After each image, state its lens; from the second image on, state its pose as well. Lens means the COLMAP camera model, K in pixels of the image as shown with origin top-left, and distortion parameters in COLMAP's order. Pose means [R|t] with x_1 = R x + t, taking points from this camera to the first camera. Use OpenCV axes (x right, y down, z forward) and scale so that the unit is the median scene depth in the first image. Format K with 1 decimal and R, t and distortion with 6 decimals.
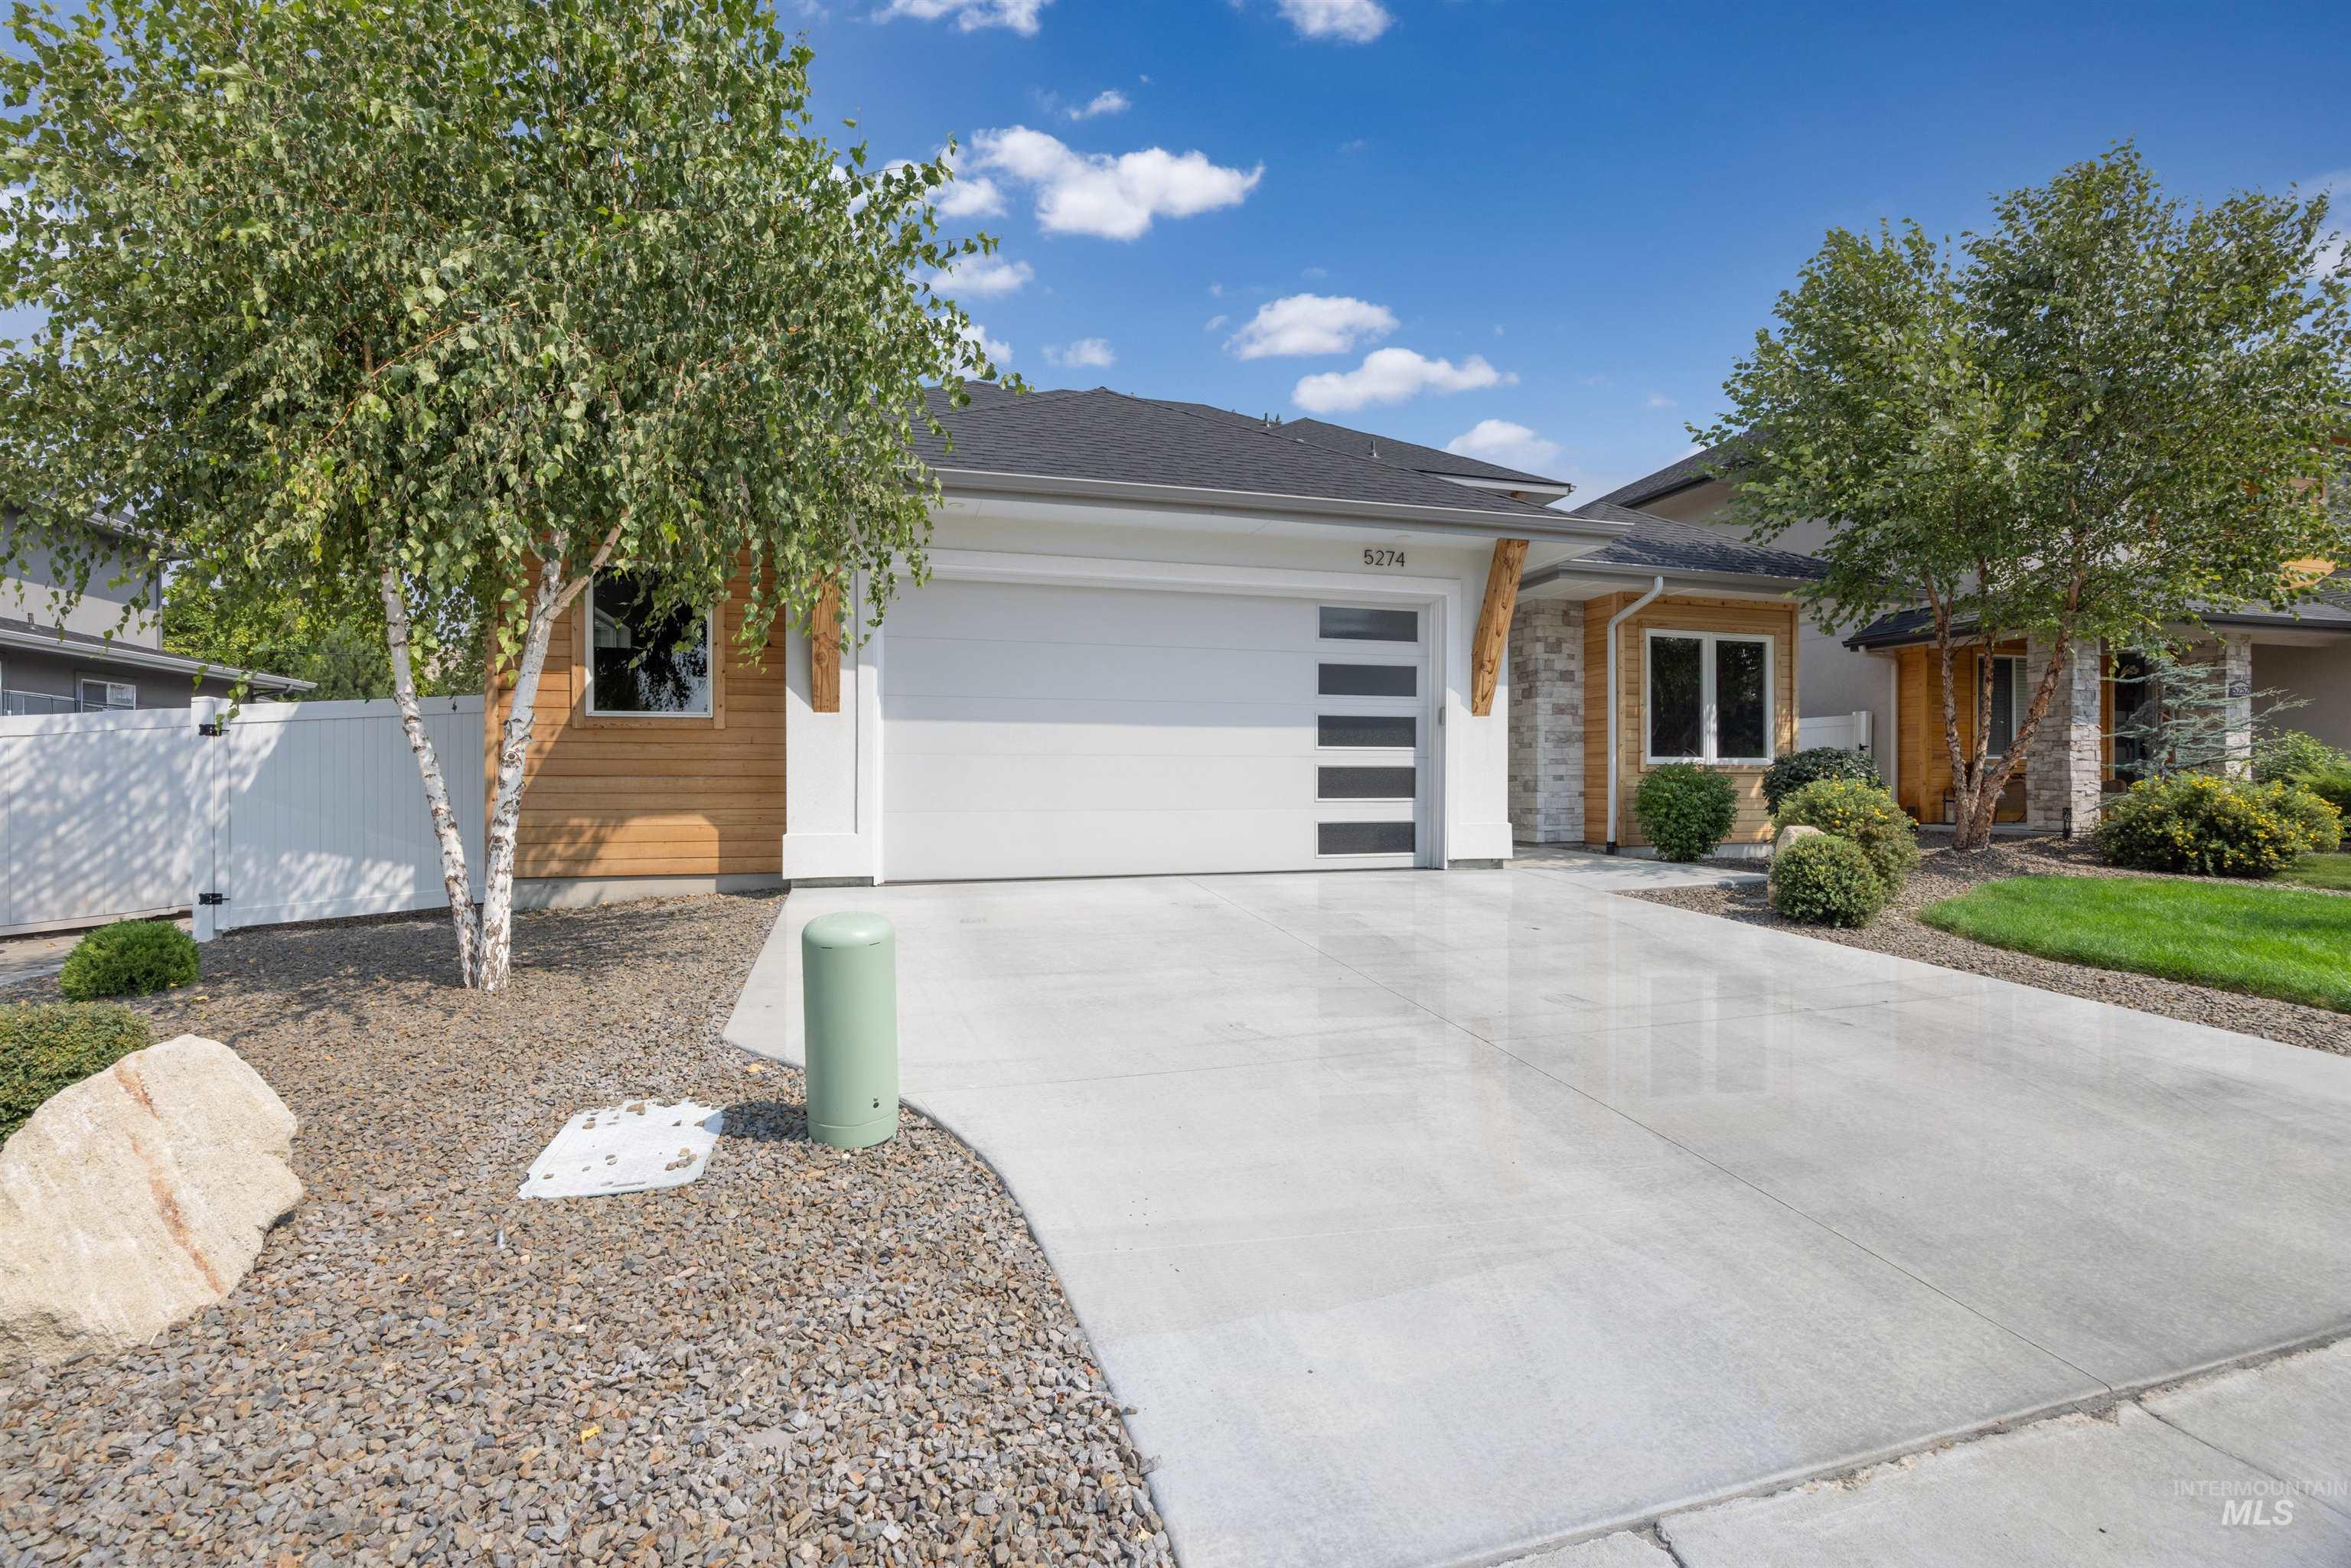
lens RADIAL K [[1055.8, 0, 1177.9], [0, 1055.8, 778.4], [0, 0, 1]] dist [-0.001868, -0.000022]
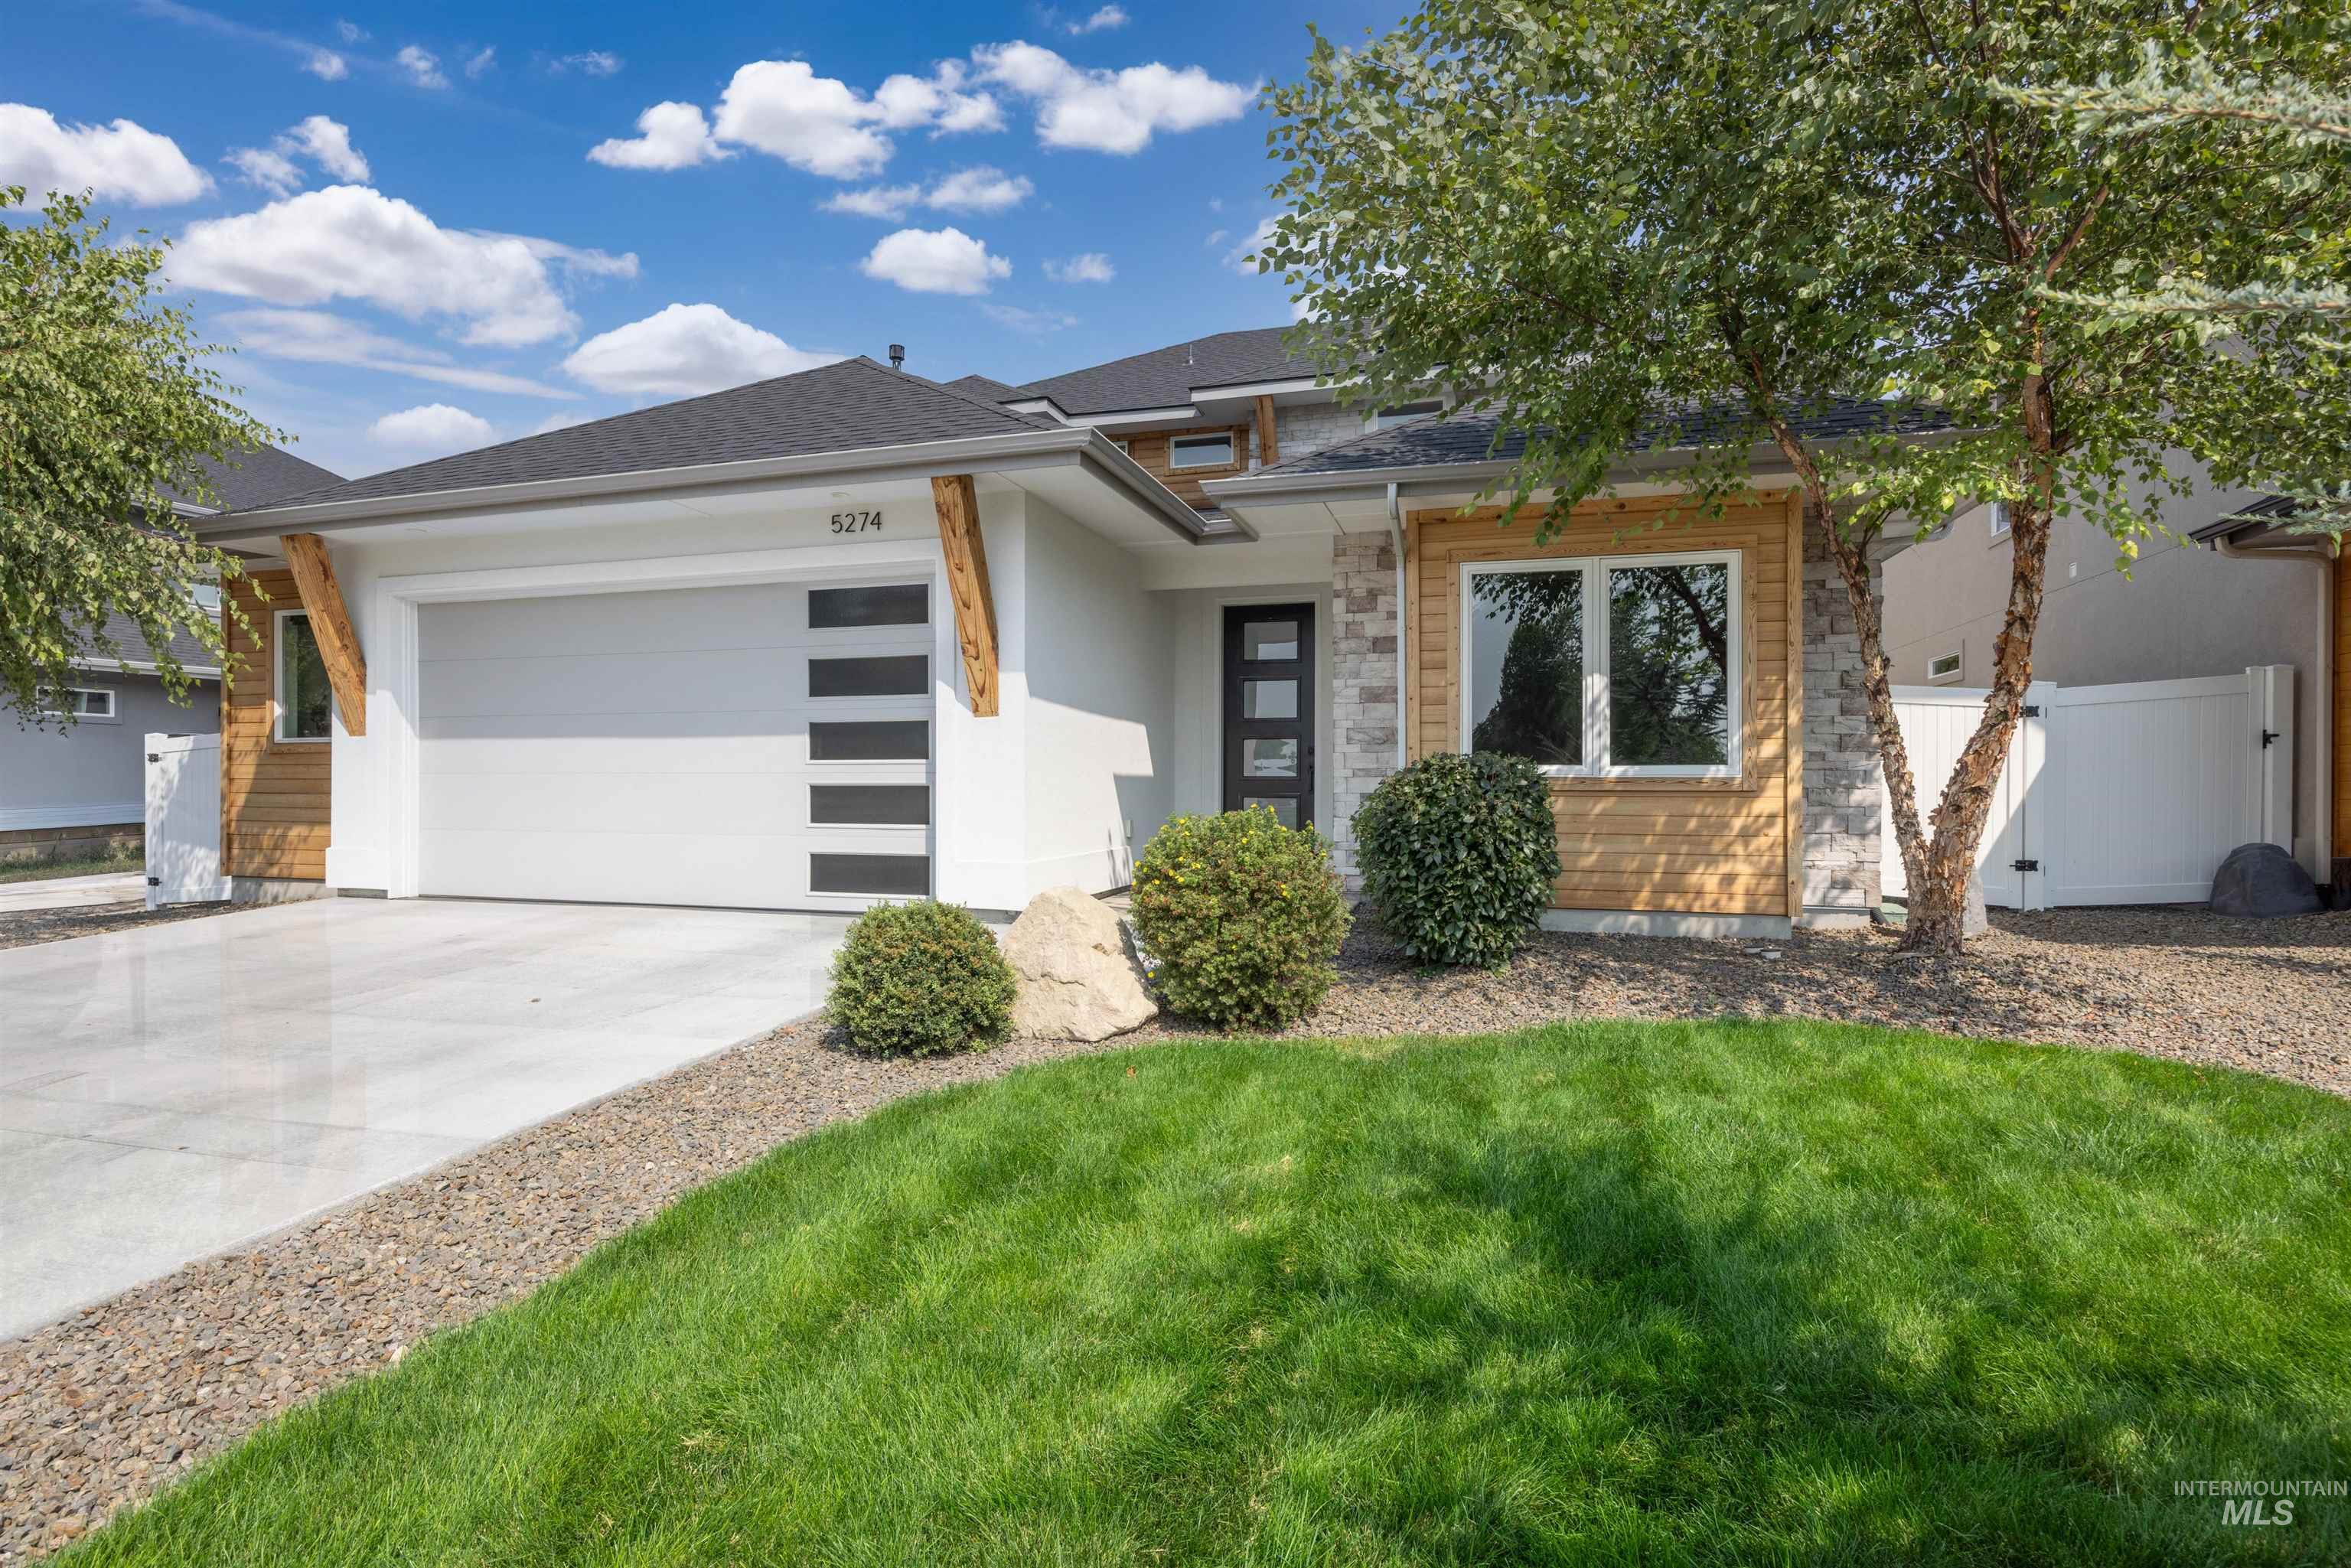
lens RADIAL K [[1220.9, 0, 1175.3], [0, 1220.9, 787.5], [0, 0, 1]] dist [-0.002533, -0.000175]
pose [[0.823696, 0.002292, -0.567026, 0.903982], [0.000056, 0.999991, 0.004124, -0.013036], [0.567031, -0.003429, 0.823689, 0.375252]]
